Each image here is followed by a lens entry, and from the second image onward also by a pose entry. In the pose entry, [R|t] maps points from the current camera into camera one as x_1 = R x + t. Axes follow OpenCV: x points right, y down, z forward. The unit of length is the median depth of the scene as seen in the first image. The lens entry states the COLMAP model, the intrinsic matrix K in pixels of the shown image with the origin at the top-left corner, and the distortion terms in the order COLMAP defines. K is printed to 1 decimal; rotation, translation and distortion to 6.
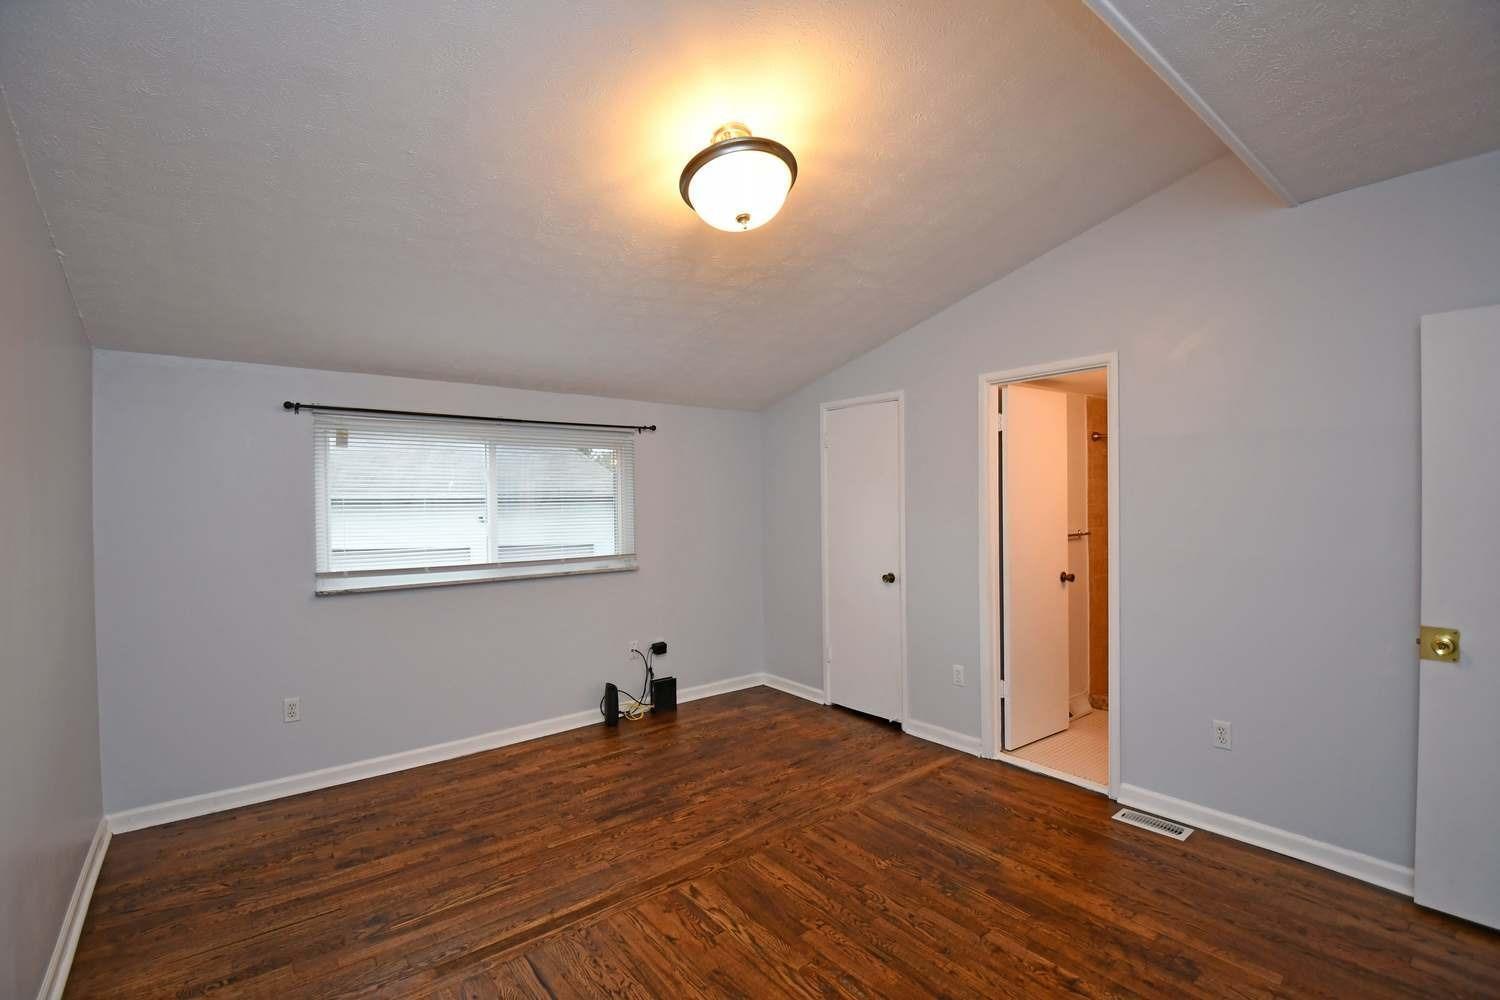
lens RADIAL K [[664.6, 0, 744.2], [0, 664.6, 504.7], [0, 0, 1]] dist [0.002686, -0.011663]
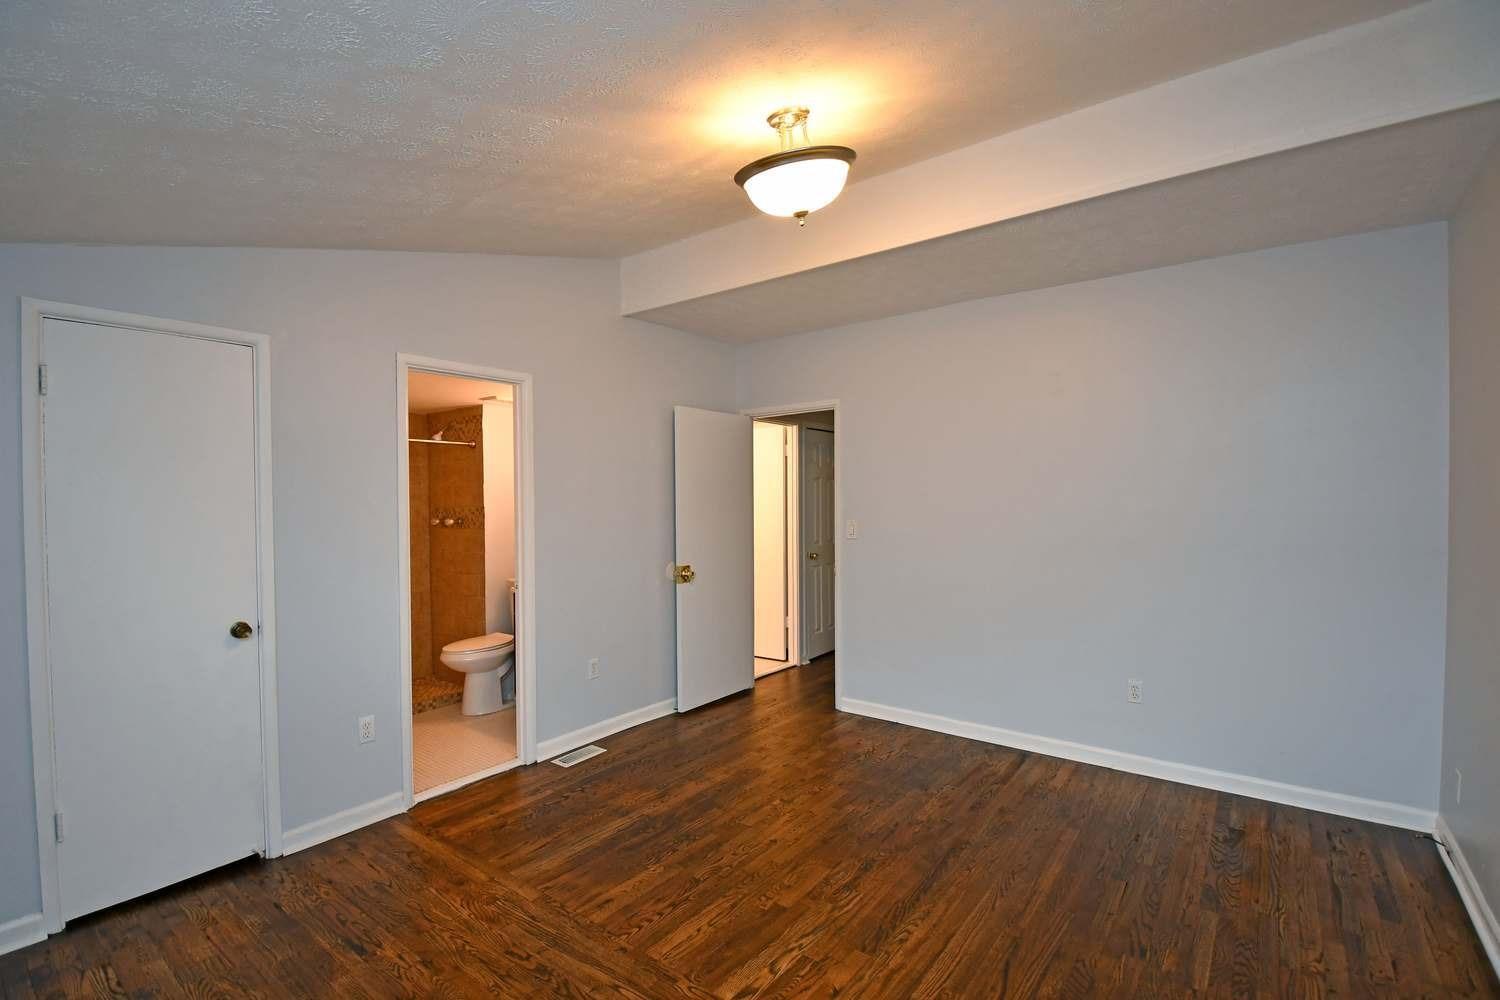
lens RADIAL K [[664.6, 0, 744.2], [0, 664.6, 504.7], [0, 0, 1]] dist [0.002686, -0.011663]
pose [[-0.232773, 0.000931, 0.972531, -0.738216], [0.017607, 0.999840, 0.003257, -0.000791], [-0.972372, 0.017881, -0.232752, 1.029370]]
